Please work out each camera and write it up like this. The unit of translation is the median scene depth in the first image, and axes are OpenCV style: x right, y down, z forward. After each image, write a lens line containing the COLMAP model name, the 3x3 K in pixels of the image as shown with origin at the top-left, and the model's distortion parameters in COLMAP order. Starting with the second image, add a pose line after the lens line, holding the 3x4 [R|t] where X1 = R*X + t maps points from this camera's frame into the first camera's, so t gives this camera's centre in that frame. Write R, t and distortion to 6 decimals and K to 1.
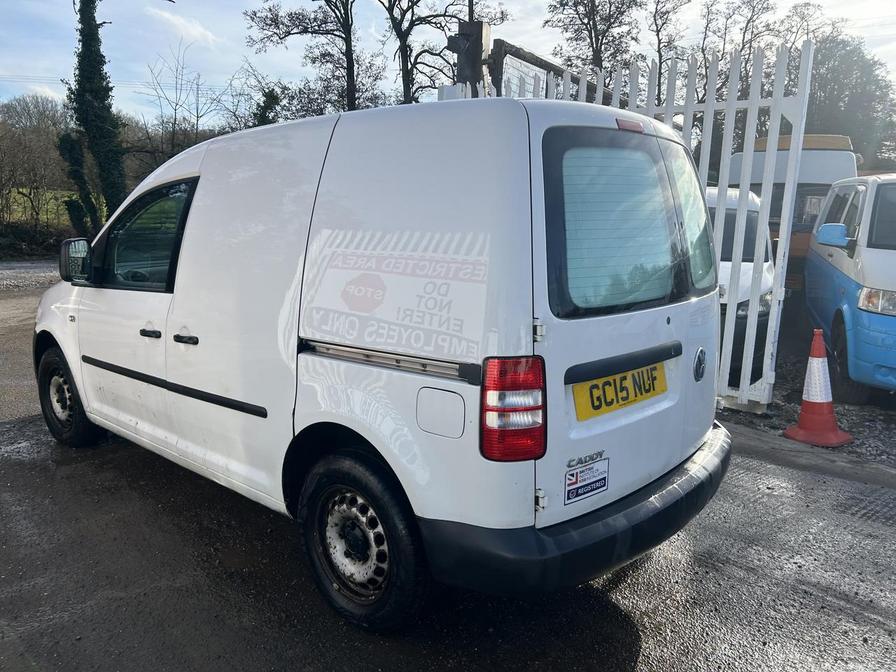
lens RADIAL K [[674.4, 0, 449.5], [0, 674.4, 330.0], [0, 0, 1]] dist [0.037580, -0.033761]
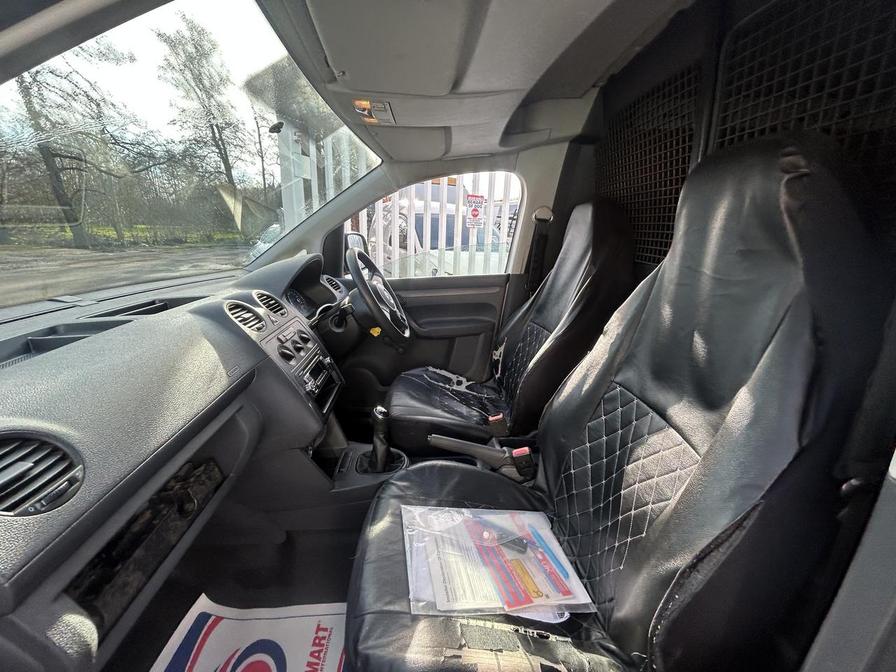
lens RADIAL K [[361.5, 0, 448.3], [0, 361.5, 333.8], [0, 0, 1]] dist [0.000486, -0.000708]
pose [[0.701961, -0.198285, 0.684056, -0.089636], [0.117934, 0.979565, 0.162923, -0.022542], [-0.702383, -0.033692, 0.711001, 0.172631]]
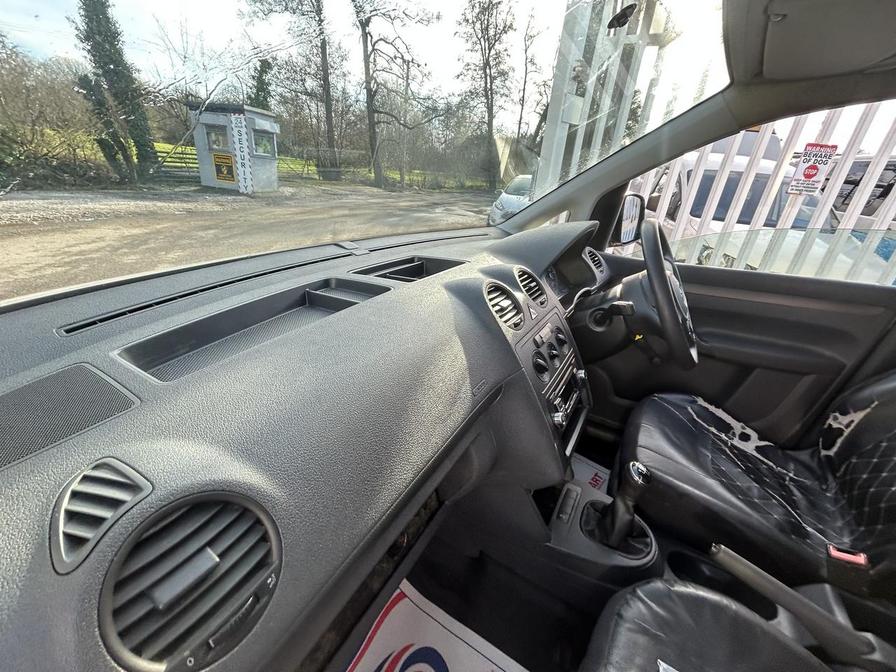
lens RADIAL K [[361.5, 0, 449.7], [0, 361.5, 334.2], [0, 0, 1]] dist [0.000486, -0.000708]
pose [[0.980182, -0.030036, 0.195810, -0.087880], [-0.019798, 0.968637, 0.247691, -0.025808], [-0.197109, -0.246659, 0.948845, 0.190096]]
